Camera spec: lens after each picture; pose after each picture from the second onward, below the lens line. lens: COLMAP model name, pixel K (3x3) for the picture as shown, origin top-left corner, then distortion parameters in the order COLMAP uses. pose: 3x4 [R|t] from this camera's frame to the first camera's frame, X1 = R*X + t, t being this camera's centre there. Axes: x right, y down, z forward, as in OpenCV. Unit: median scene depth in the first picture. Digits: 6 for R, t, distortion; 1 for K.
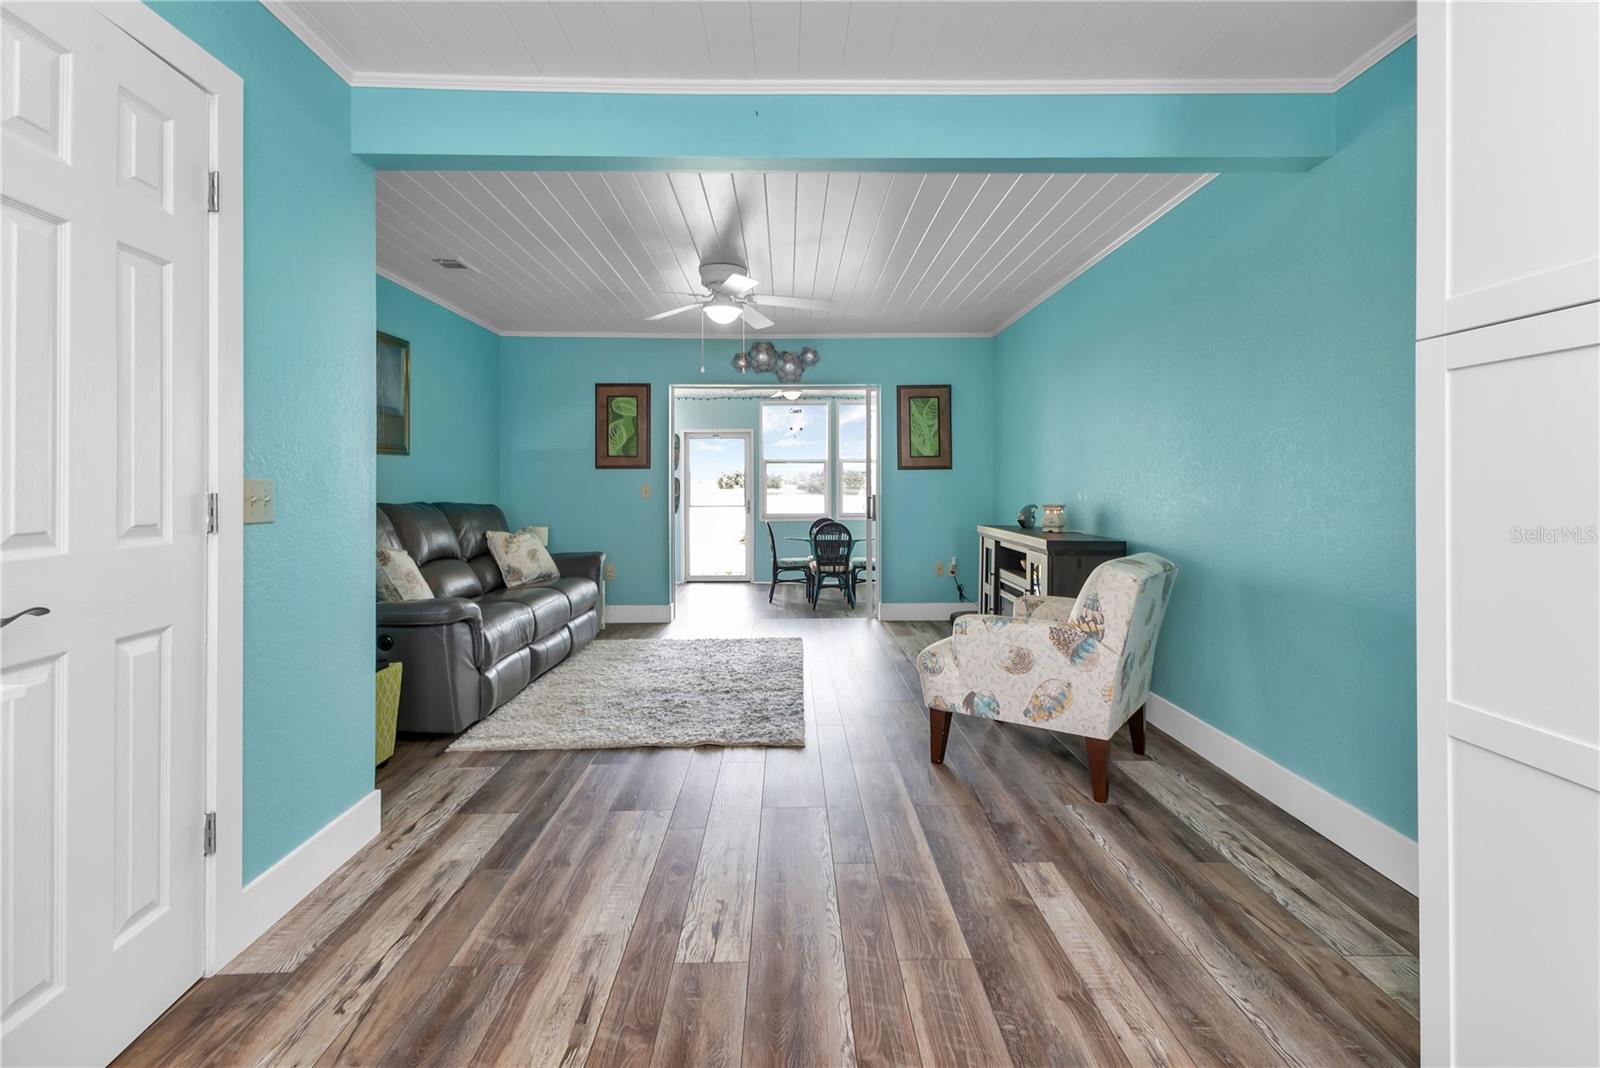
lens RADIAL K [[715.5, 0, 802.1], [0, 715.5, 484.9], [0, 0, 1]] dist [0.000579, 0.000006]
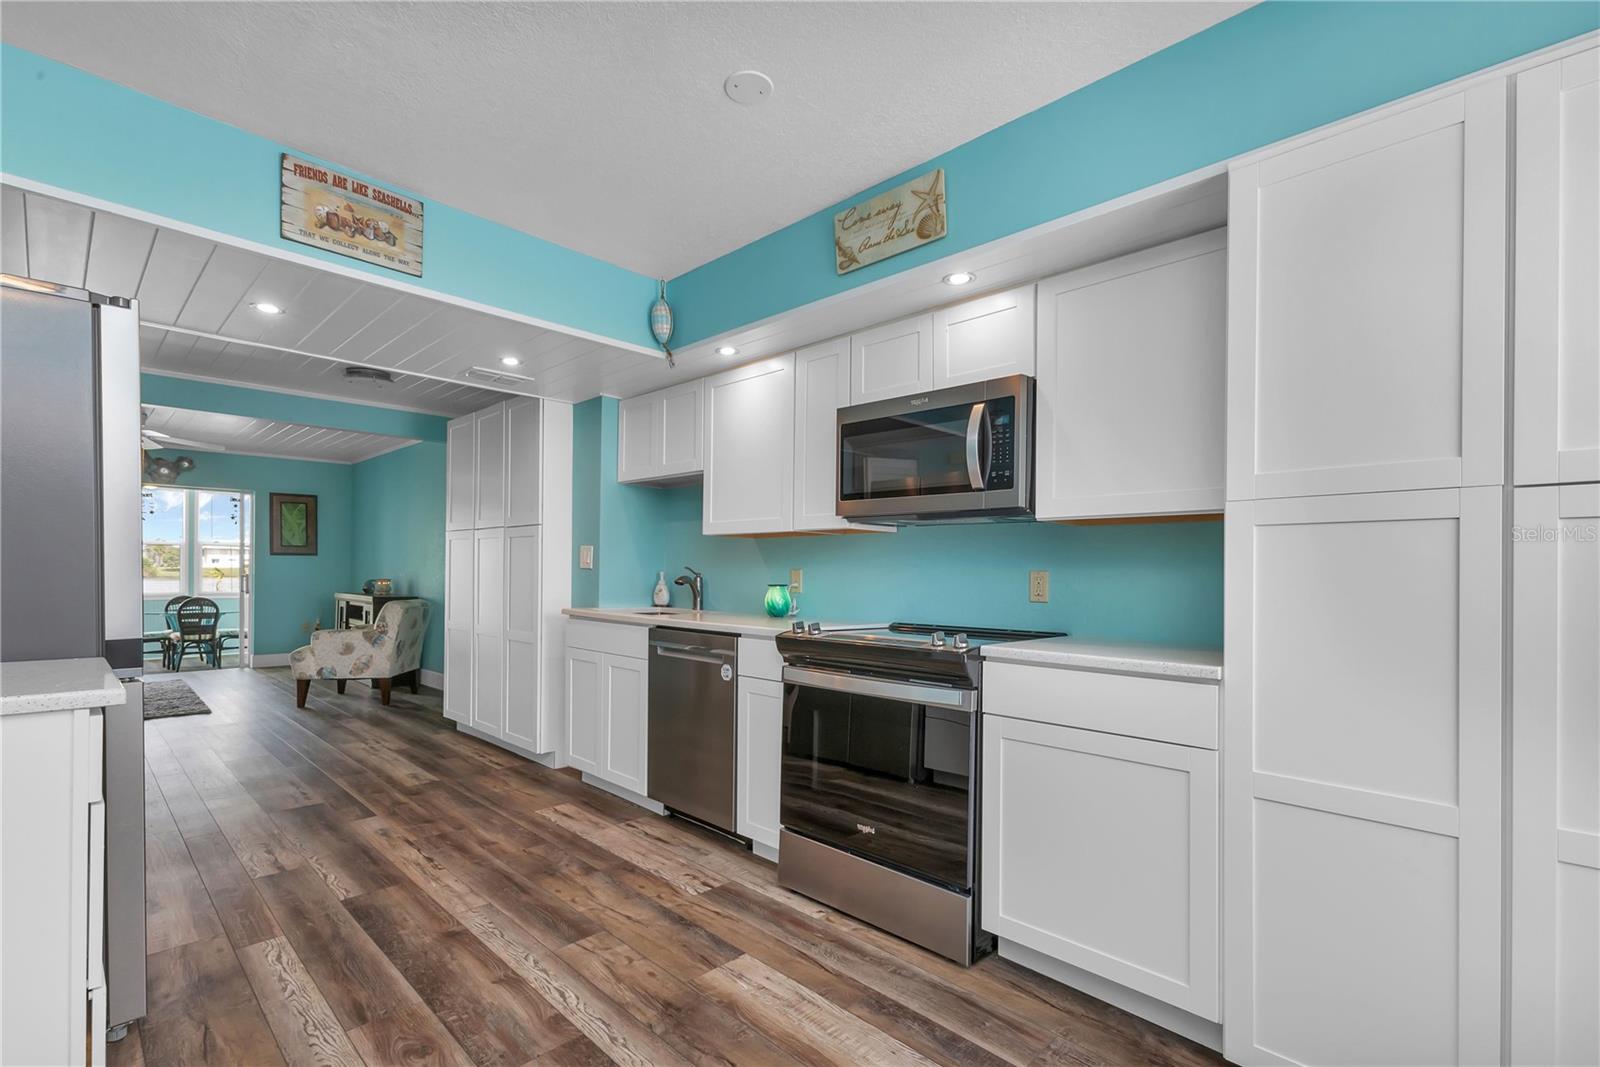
lens RADIAL K [[719.3, 0, 804.9], [0, 719.3, 573.0], [0, 0, 1]] dist [0.000282, 0.000081]
pose [[0.704458, 0.006925, 0.709712, -0.119736], [-0.010671, 0.999943, 0.000835, 0.000398], [-0.709666, -0.008162, 0.704491, -0.680613]]
